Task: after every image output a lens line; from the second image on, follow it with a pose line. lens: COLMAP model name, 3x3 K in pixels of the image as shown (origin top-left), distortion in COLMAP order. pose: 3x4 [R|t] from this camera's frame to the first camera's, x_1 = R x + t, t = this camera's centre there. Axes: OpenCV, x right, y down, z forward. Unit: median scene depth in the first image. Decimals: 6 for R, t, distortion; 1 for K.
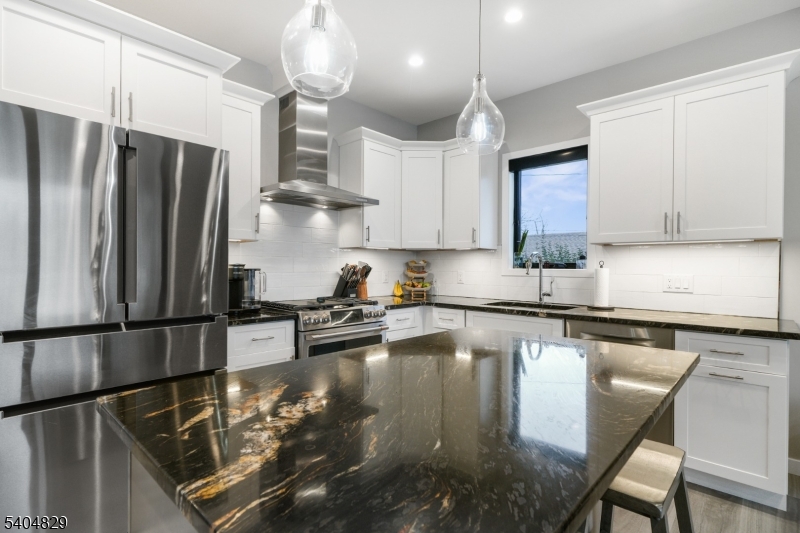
lens RADIAL K [[389.4, 0, 402.5], [0, 389.4, 268.6], [0, 0, 1]] dist [-0.011813, -0.000499]
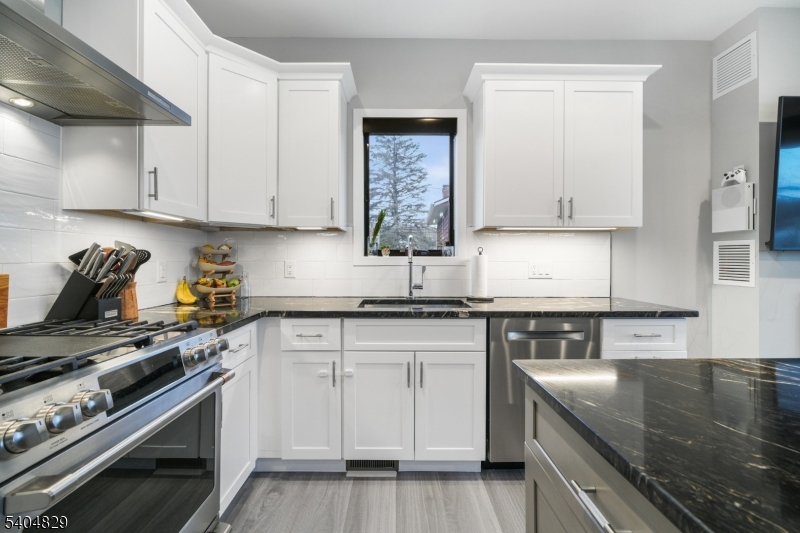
lens RADIAL K [[341.7, 0, 397.5], [0, 341.7, 260.2], [0, 0, 1]] dist [-0.003112, 0.000190]
pose [[0.730689, -0.005214, 0.682690, -0.153054], [0.006363, 0.999979, 0.000828, 0.007436], [-0.682681, 0.003739, 0.730707, 0.472118]]
